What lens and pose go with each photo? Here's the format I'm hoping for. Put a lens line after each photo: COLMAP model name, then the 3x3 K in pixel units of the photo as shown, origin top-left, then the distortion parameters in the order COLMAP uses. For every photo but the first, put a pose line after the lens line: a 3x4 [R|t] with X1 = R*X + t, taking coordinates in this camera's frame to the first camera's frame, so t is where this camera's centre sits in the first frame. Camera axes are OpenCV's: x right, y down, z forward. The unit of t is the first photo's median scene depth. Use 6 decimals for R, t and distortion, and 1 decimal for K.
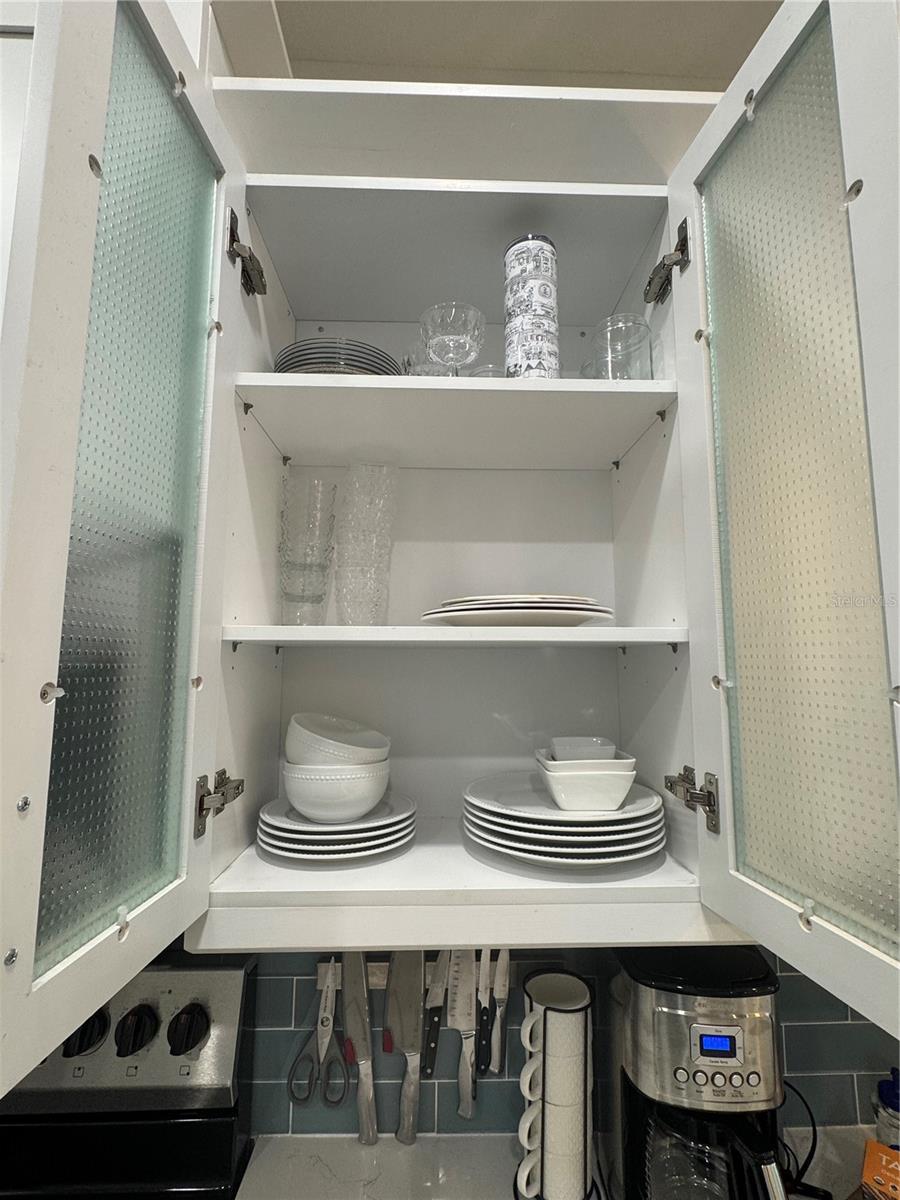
lens RADIAL K [[544.7, 0, 453.0], [0, 544.7, 602.4], [0, 0, 1]] dist [0.000963, -0.001690]
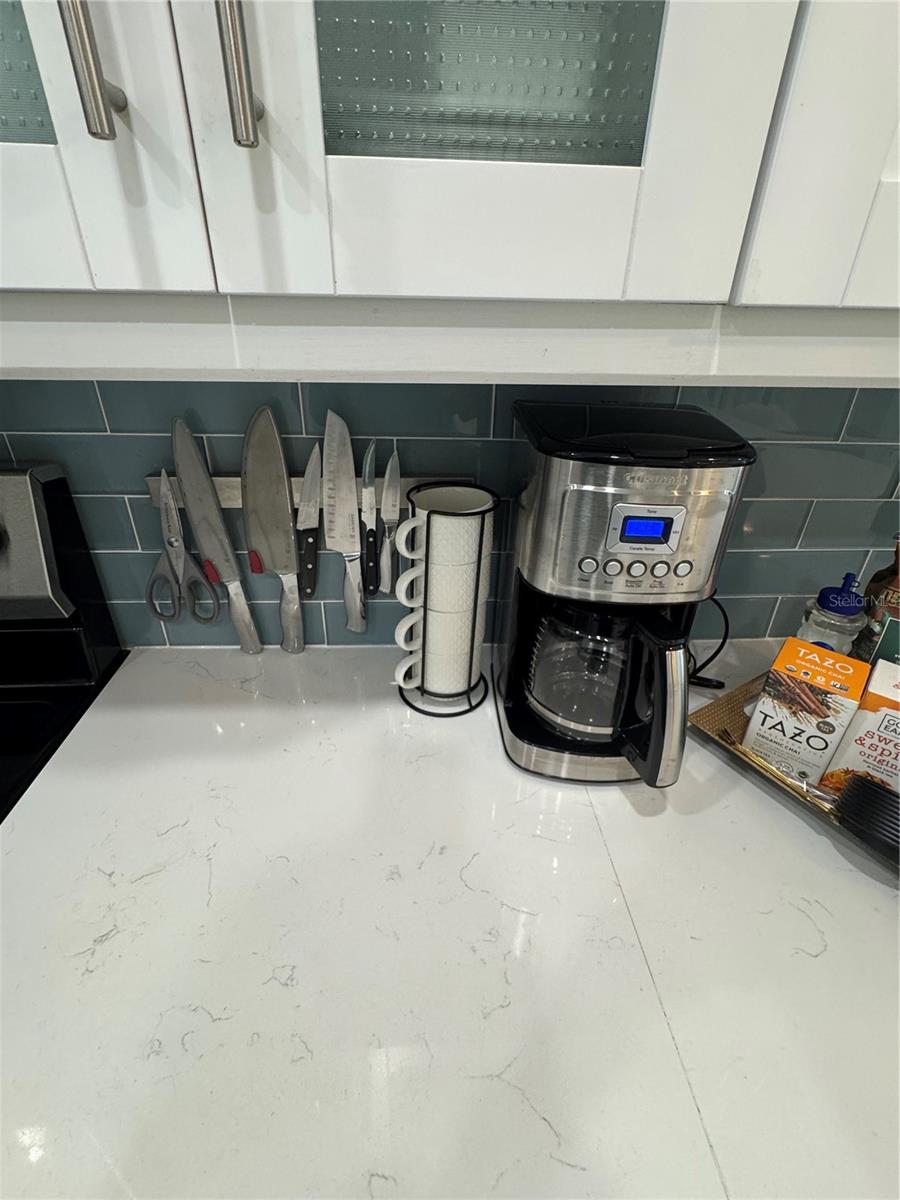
lens RADIAL K [[544.7, 0, 445.8], [0, 544.7, 602.6], [0, 0, 1]] dist [0.000963, -0.001690]
pose [[0.999473, -0.002583, 0.032364, 0.149263], [-0.017259, 0.802046, 0.597013, 0.350877], [-0.027500, -0.597257, 0.801578, 0.281615]]
